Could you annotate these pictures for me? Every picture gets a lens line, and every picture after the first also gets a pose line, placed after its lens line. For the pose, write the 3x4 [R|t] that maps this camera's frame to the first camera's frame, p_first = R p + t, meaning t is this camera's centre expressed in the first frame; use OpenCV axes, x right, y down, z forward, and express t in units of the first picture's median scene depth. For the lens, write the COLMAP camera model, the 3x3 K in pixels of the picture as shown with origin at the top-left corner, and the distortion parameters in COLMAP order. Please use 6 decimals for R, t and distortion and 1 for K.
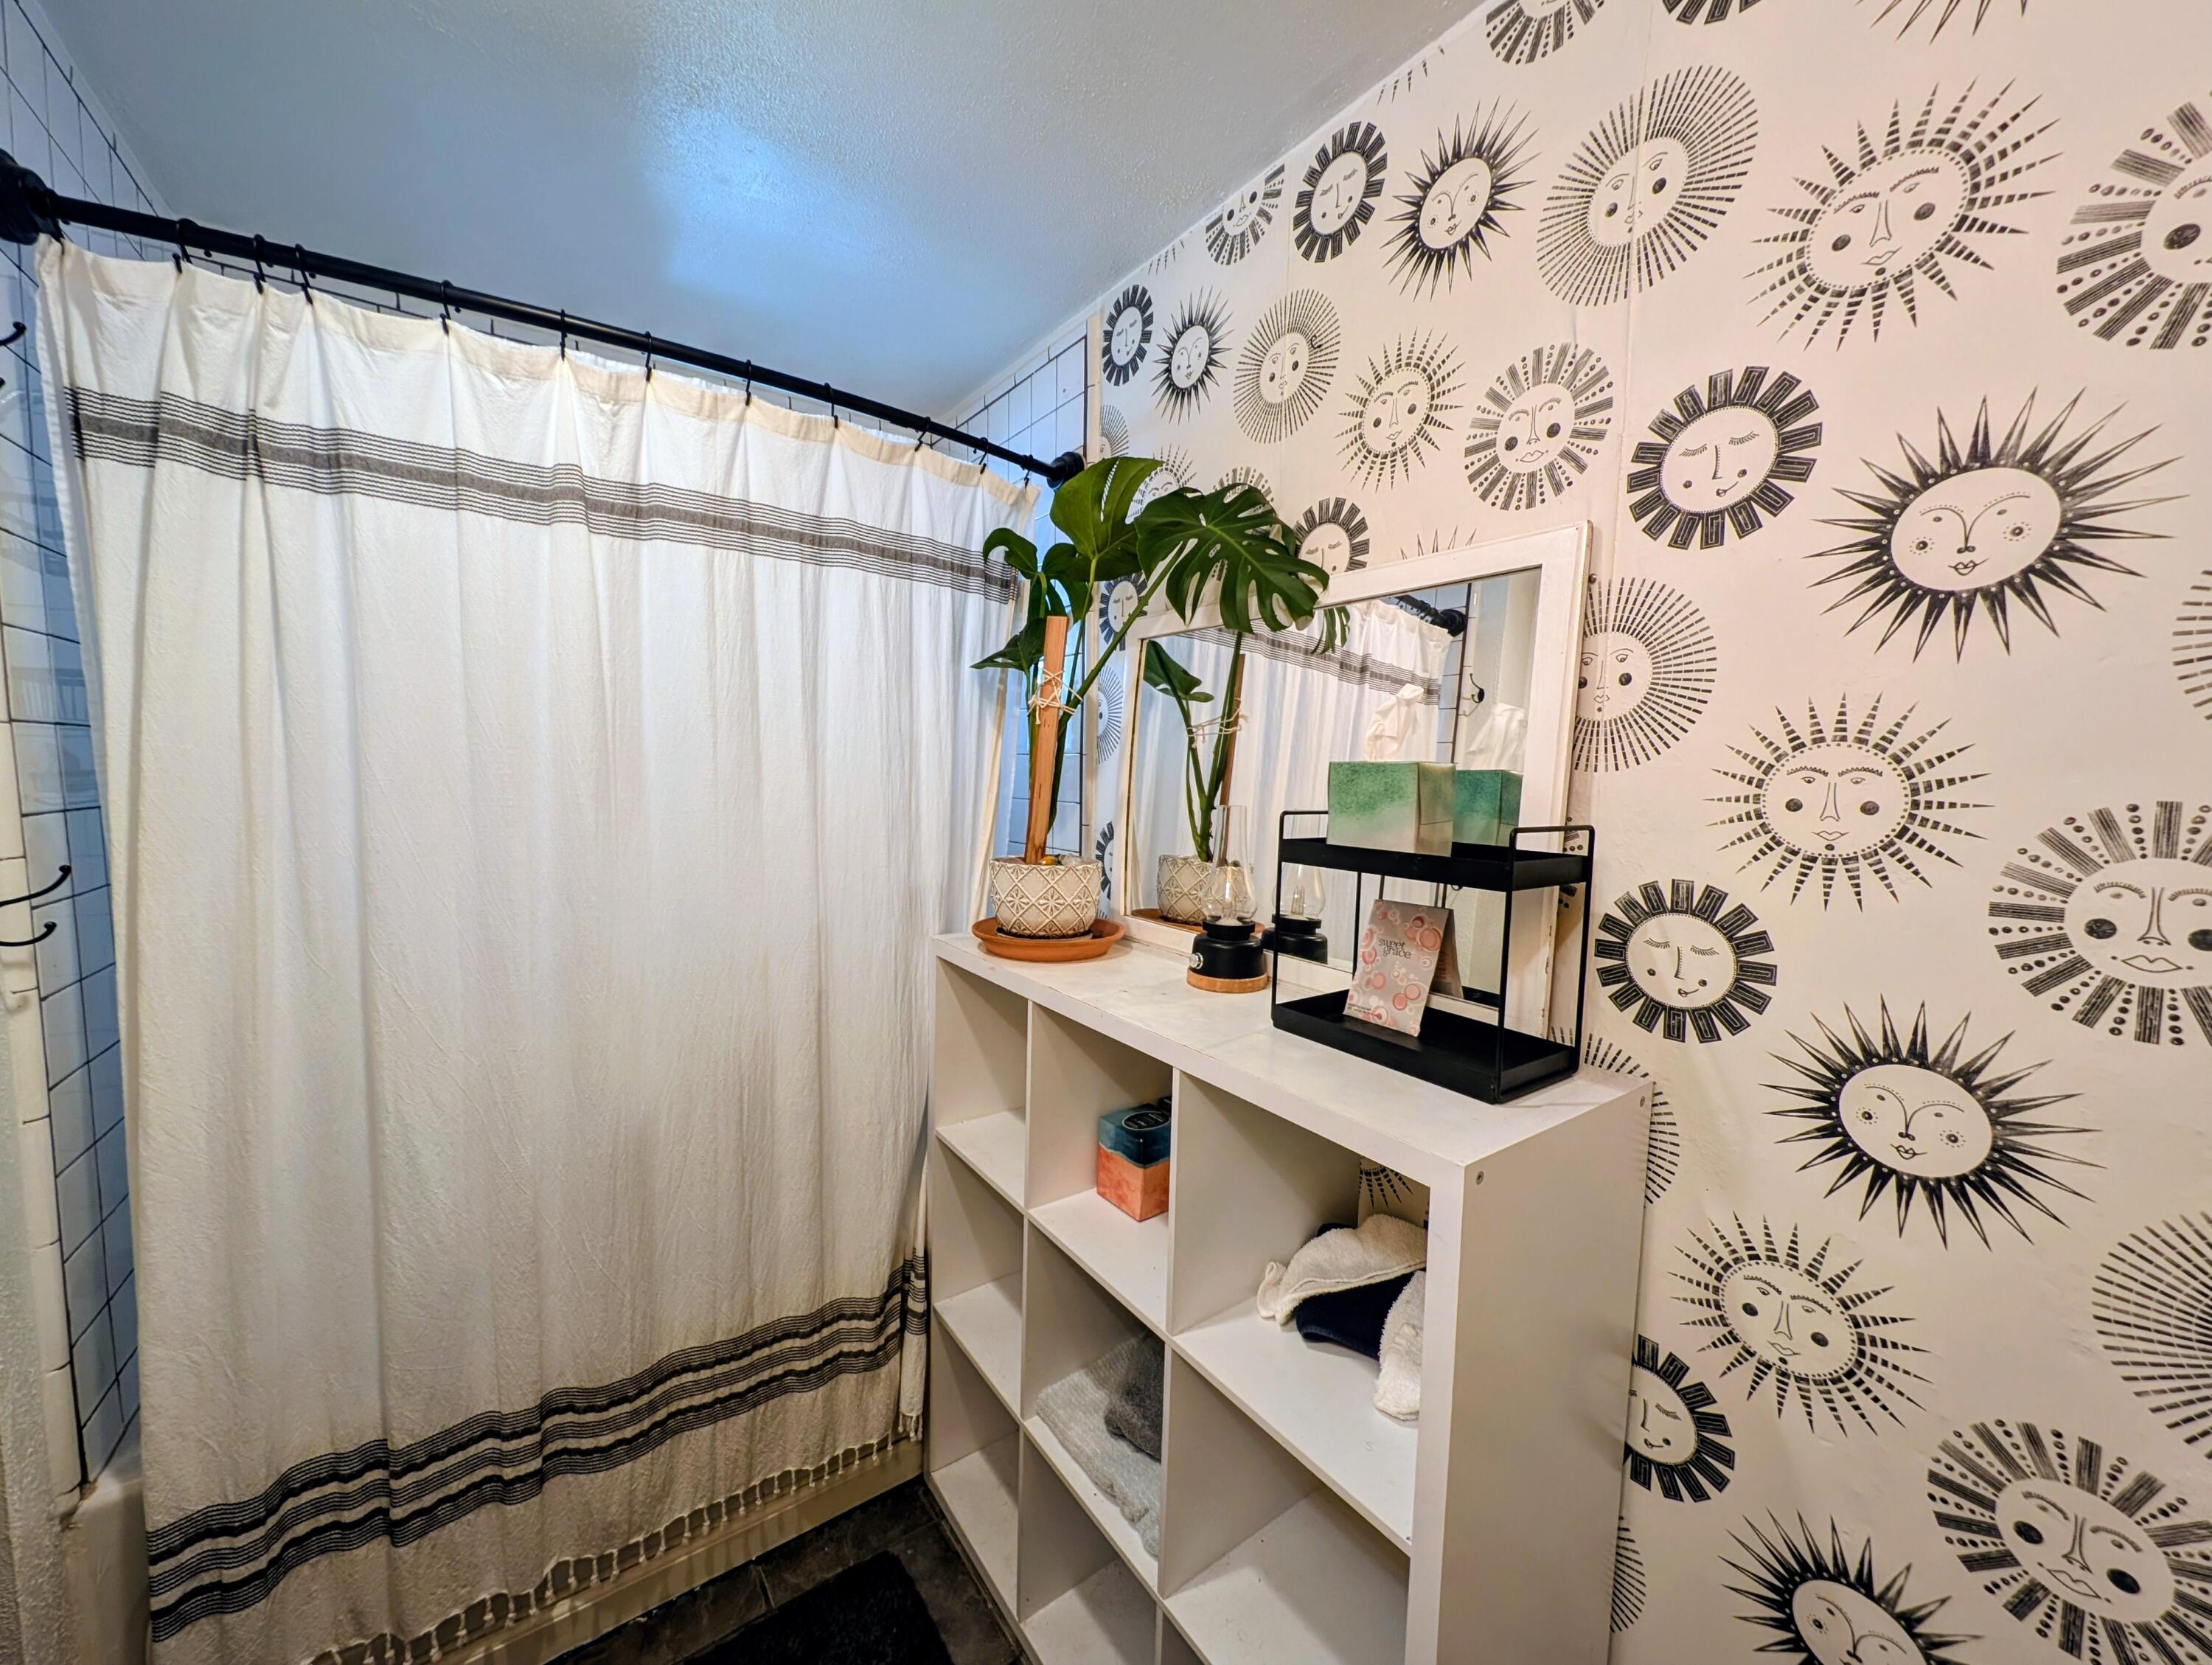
lens RADIAL K [[816.6, 0, 1118.2], [0, 816.6, 837.2], [0, 0, 1]] dist [0.000191, -0.002034]
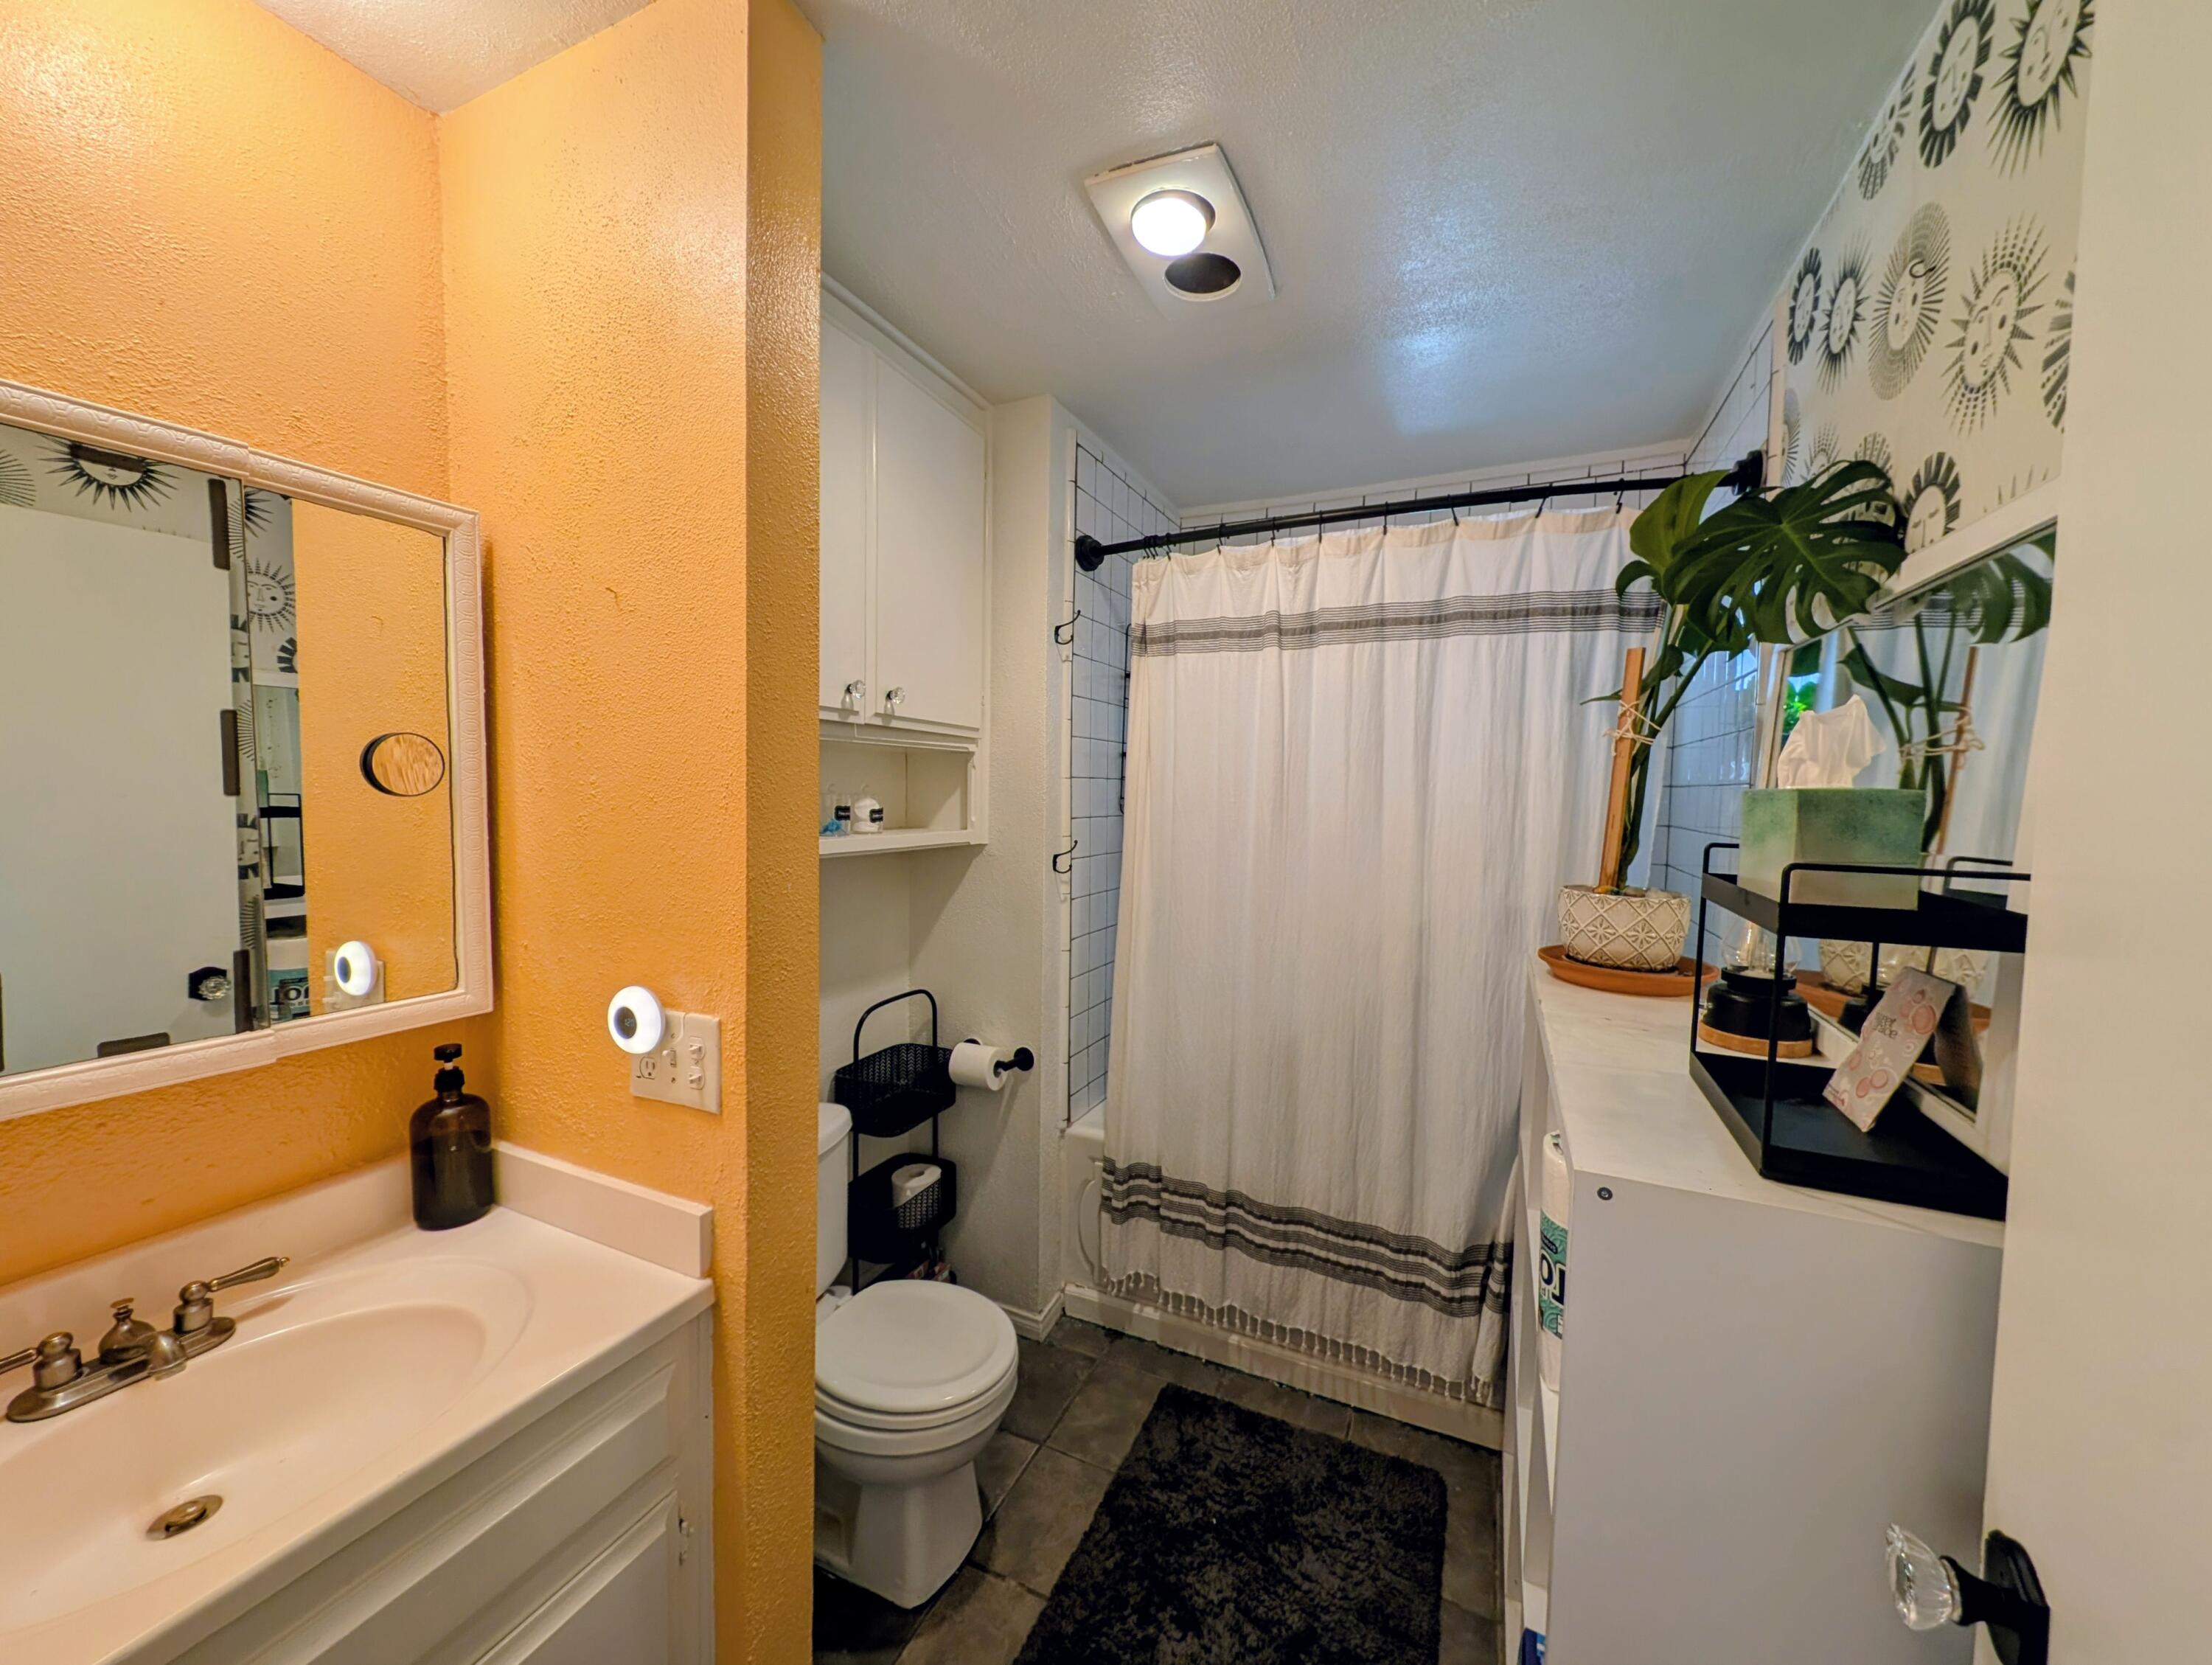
lens RADIAL K [[833.4, 0, 1106.0], [0, 833.4, 832.5], [0, 0, 1]] dist [-0.041254, 0.007379]
pose [[0.477494, 0.032698, -0.878026, 0.522376], [-0.074423, 0.997221, -0.003336, 0.007413], [0.875477, 0.066938, 0.478601, -0.034699]]
